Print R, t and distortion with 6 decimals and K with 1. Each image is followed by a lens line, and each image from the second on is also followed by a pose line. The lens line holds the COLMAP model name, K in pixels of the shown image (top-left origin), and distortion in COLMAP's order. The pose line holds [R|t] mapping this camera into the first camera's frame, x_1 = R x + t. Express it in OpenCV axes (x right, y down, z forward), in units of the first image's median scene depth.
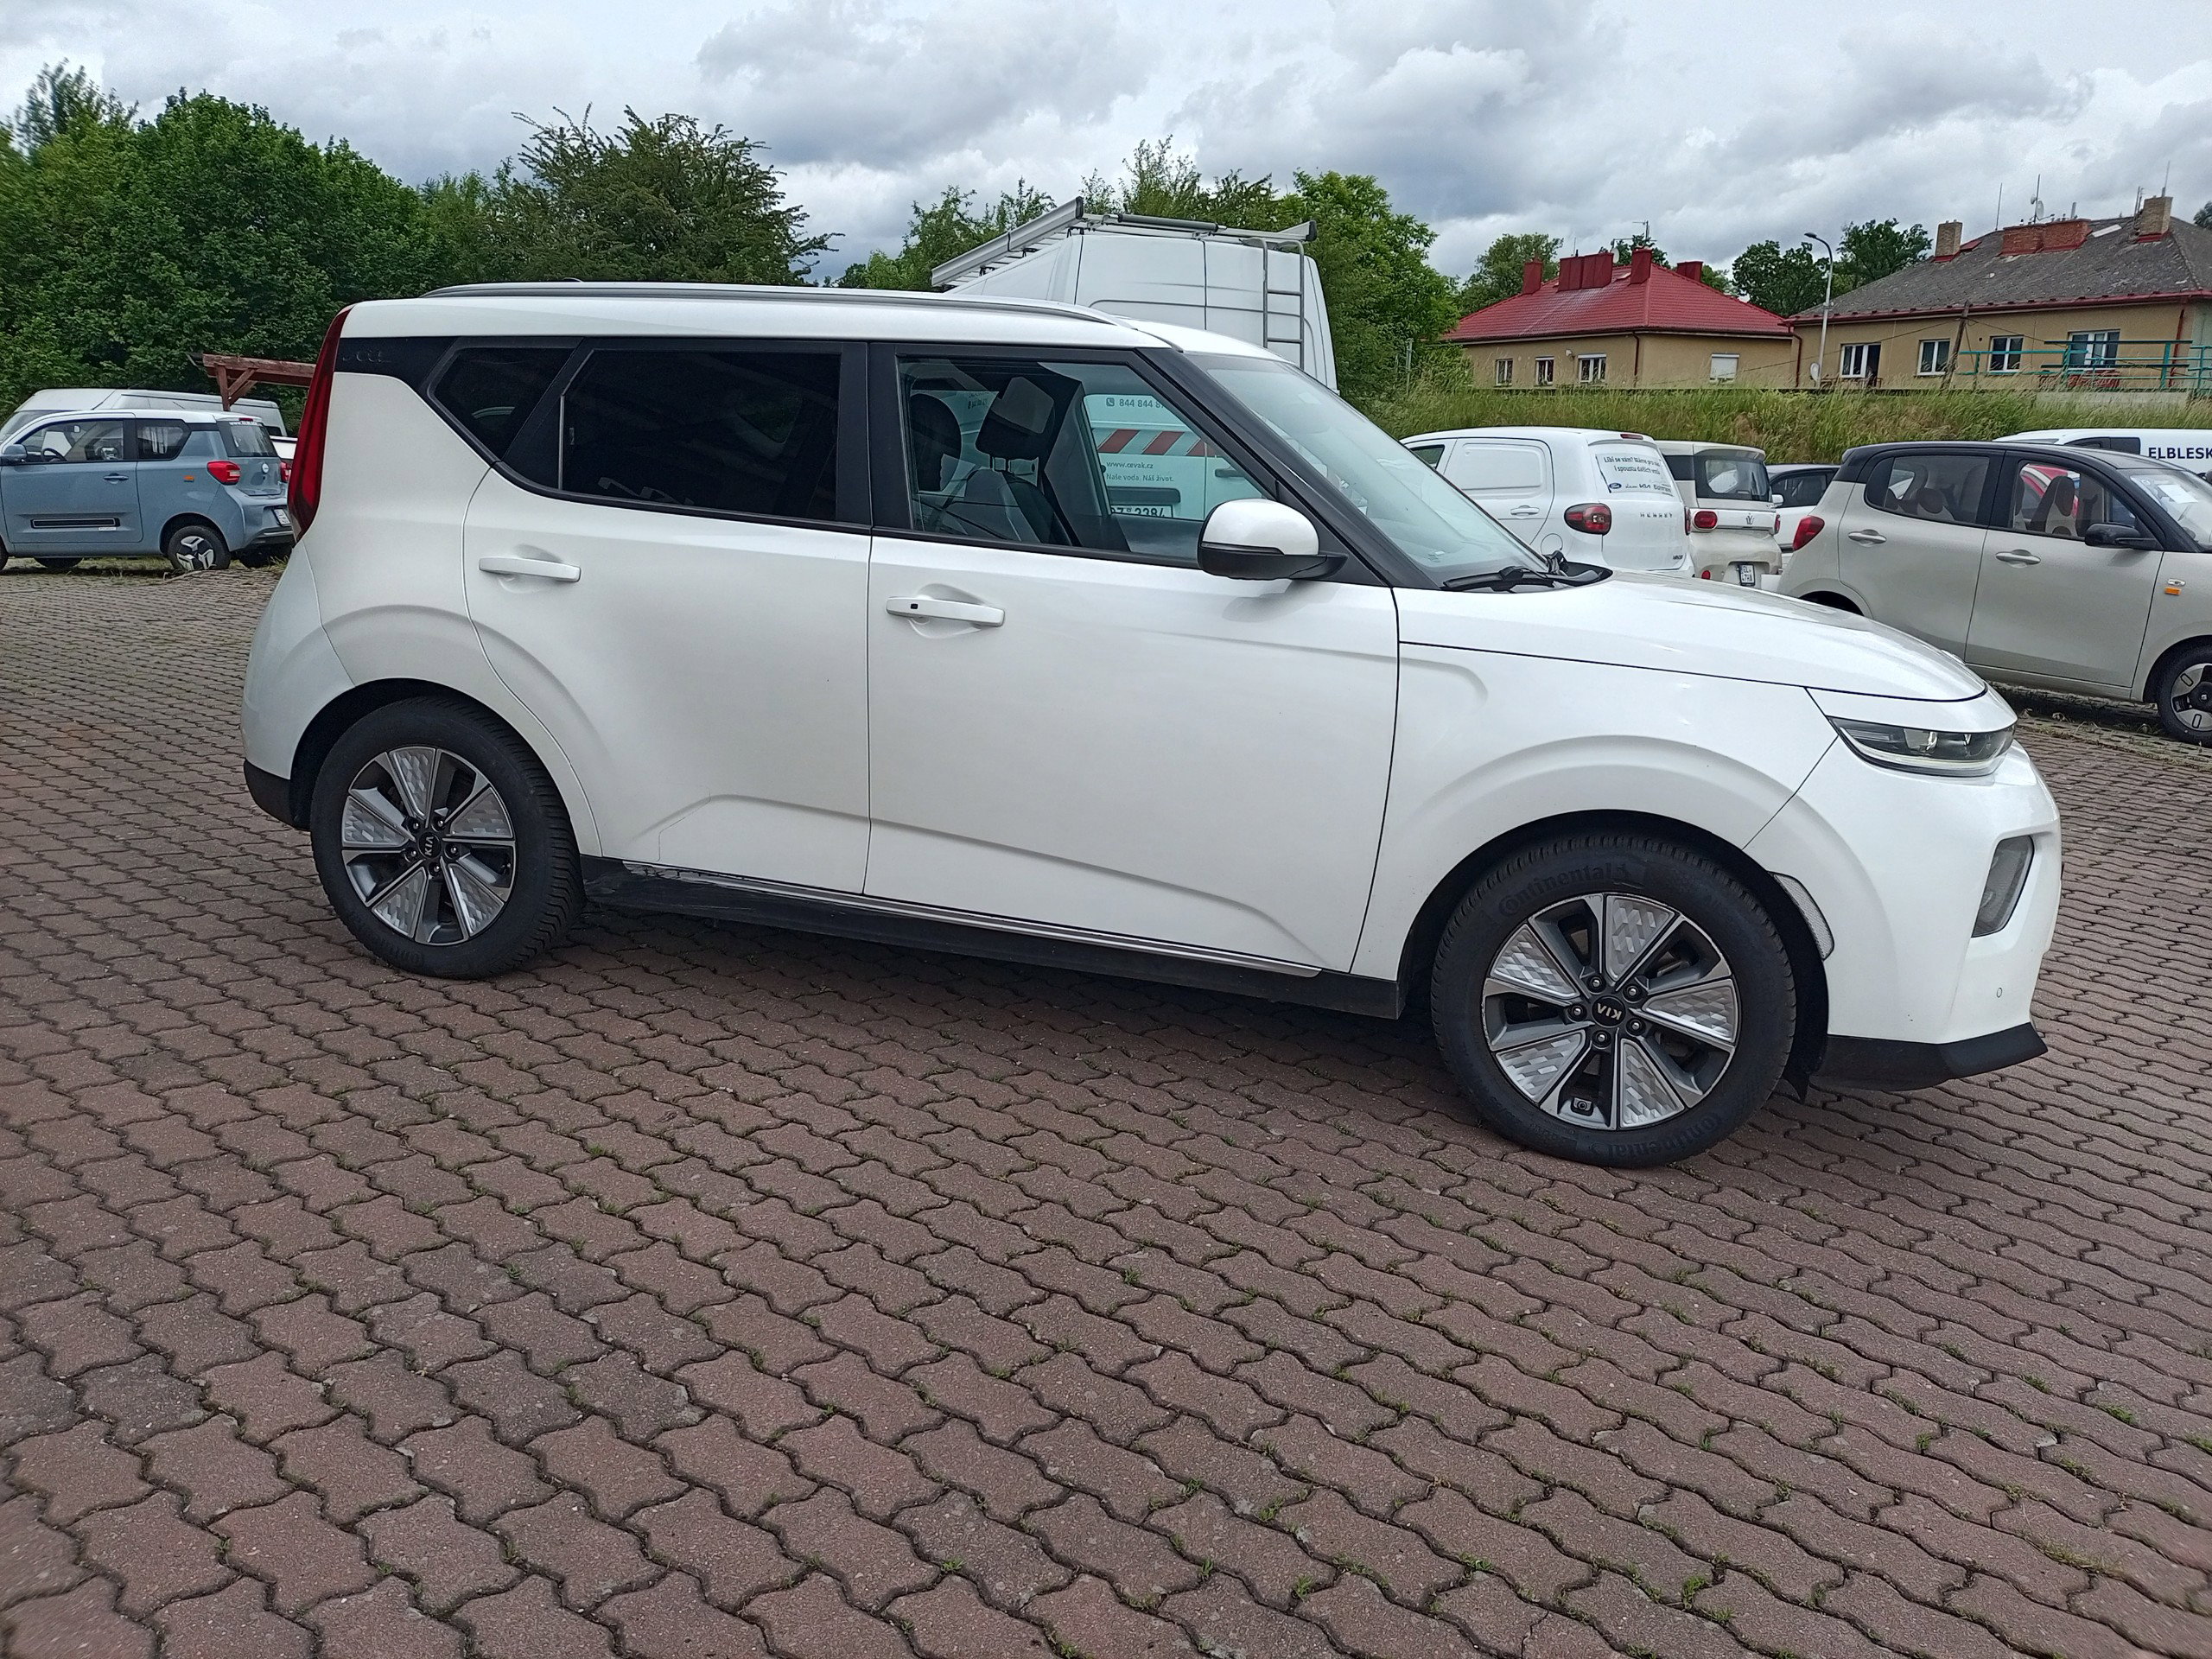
lens RADIAL K [[1608.8, 0, 1120.5], [0, 1608.8, 834.5], [0, 0, 1]] dist [0.027748, -0.010298]
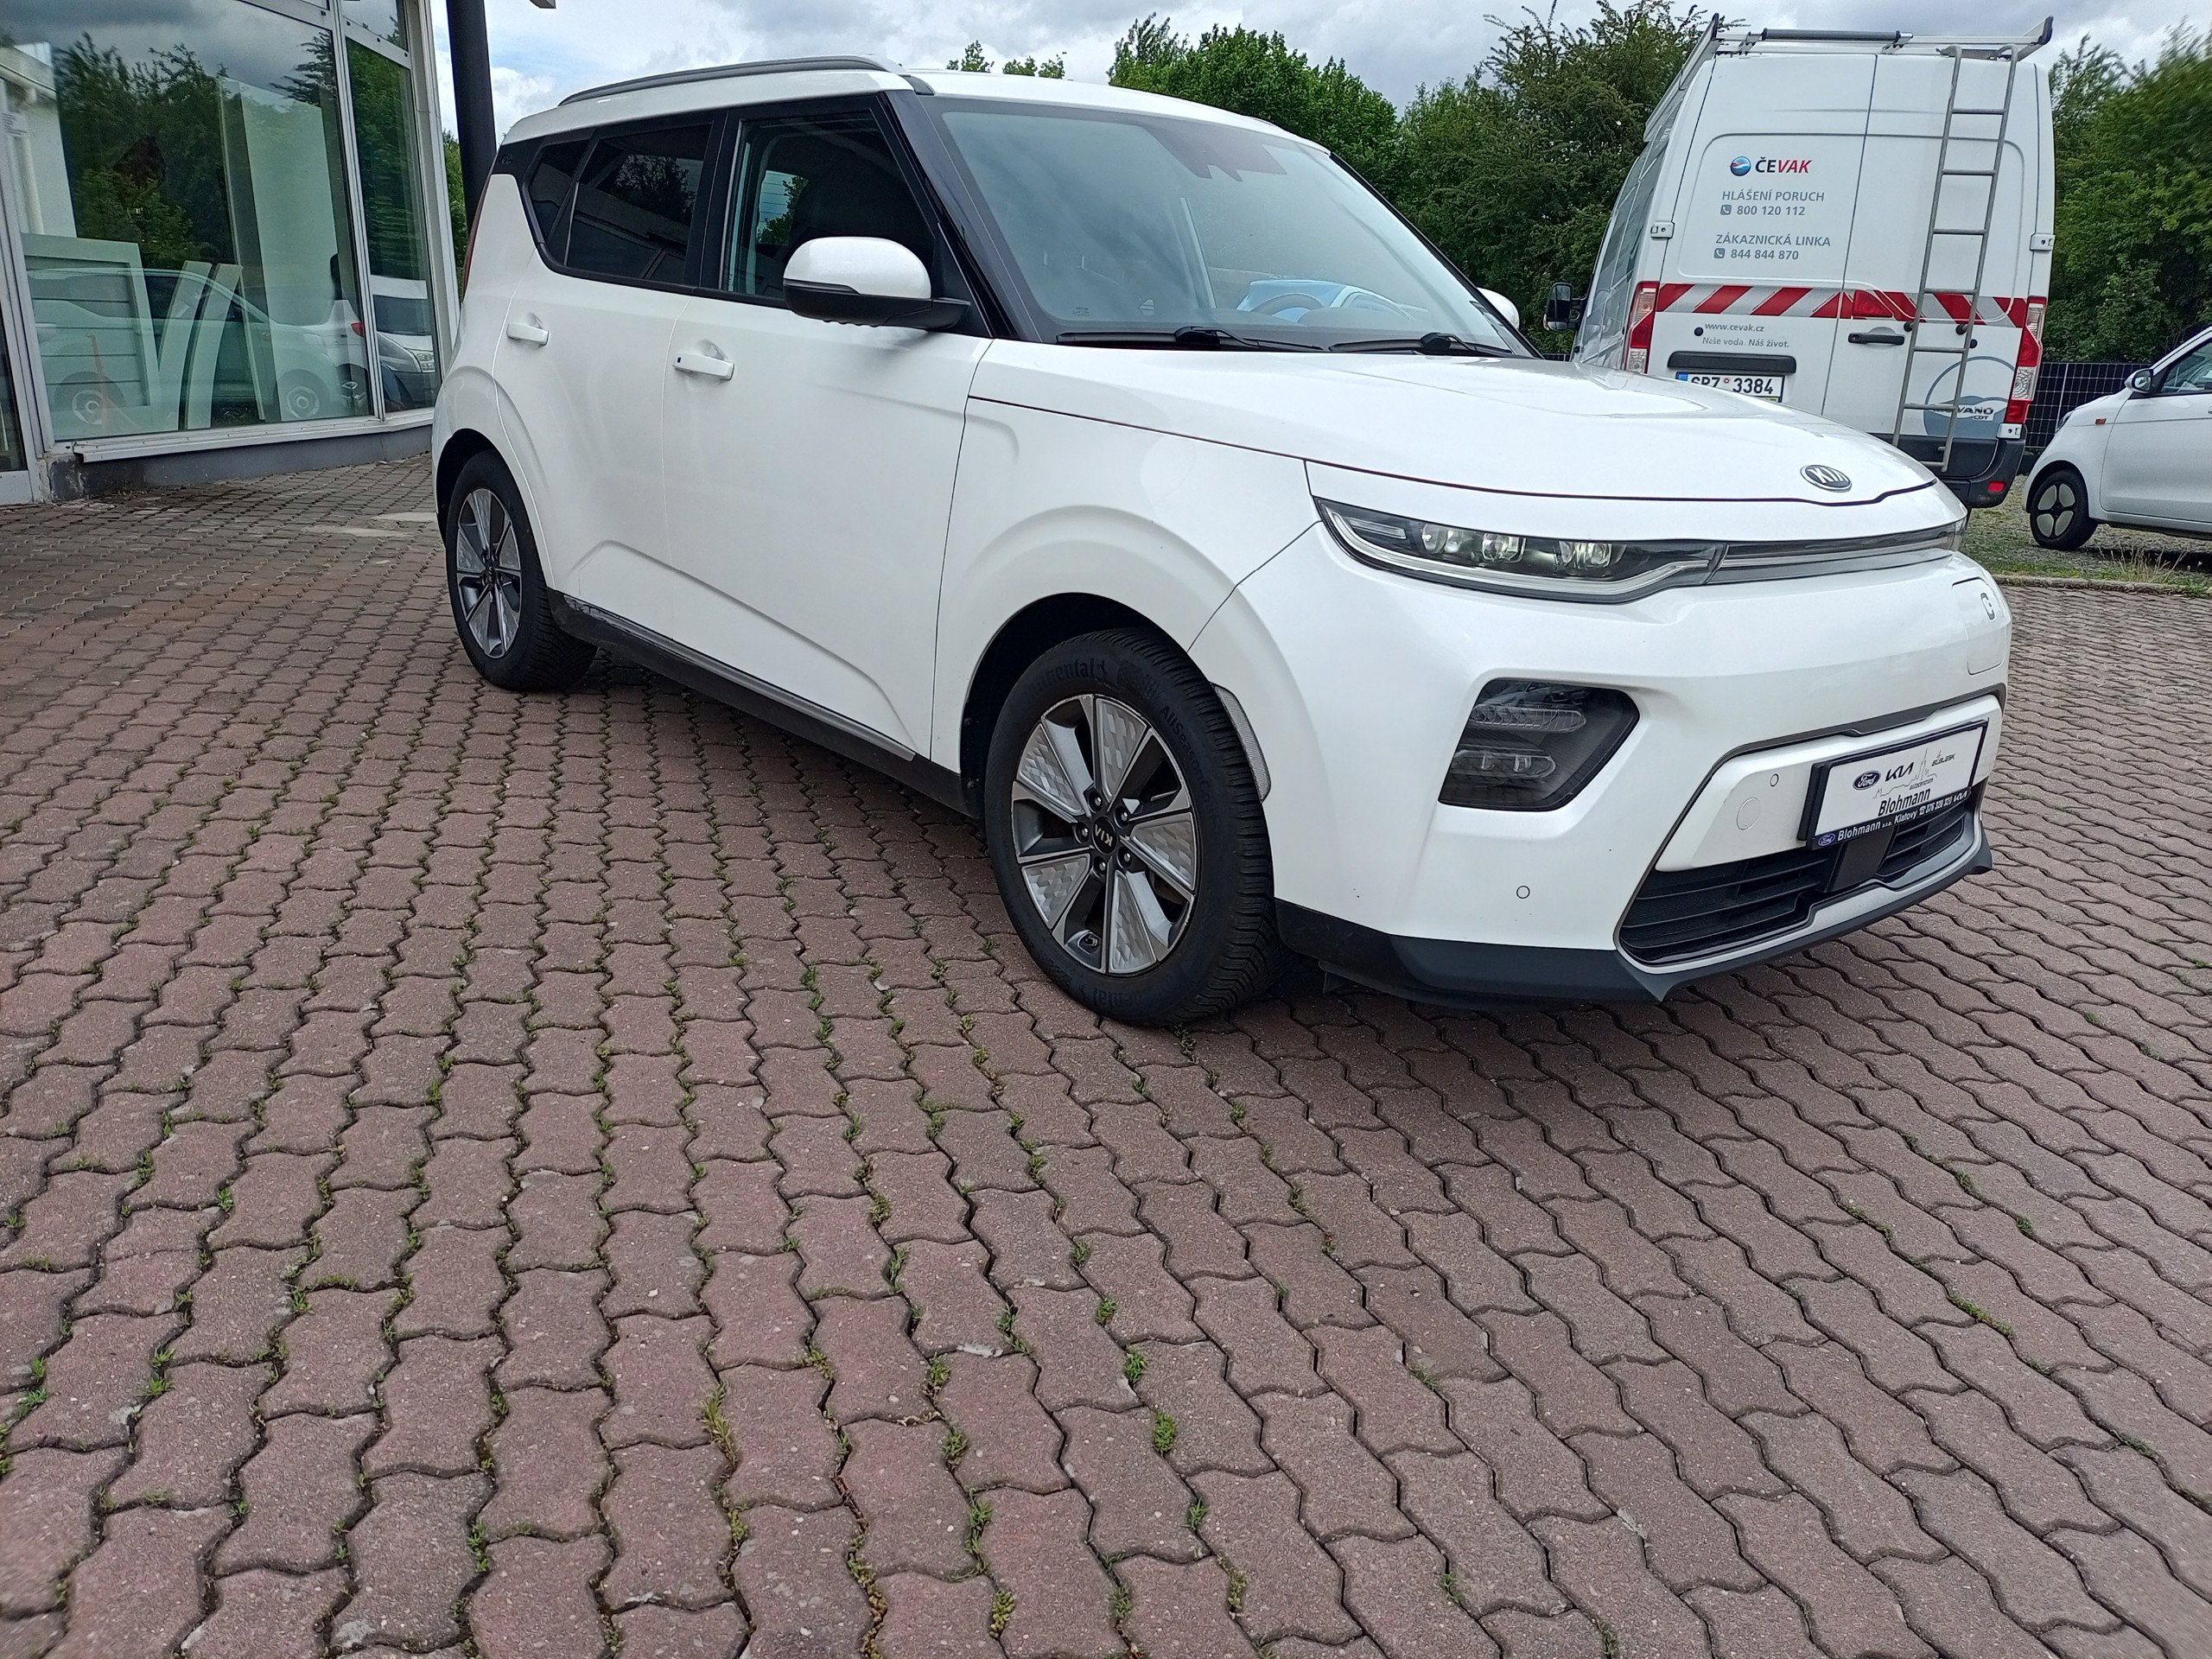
lens RADIAL K [[1608.8, 0, 1120.5], [0, 1608.8, 834.5], [0, 0, 1]] dist [0.027748, -0.010298]
pose [[0.837686, 0.166162, -0.520262, 0.750549], [-0.140356, 0.986097, 0.088950, 0.030863], [0.527809, -0.001491, 0.849362, 0.268065]]
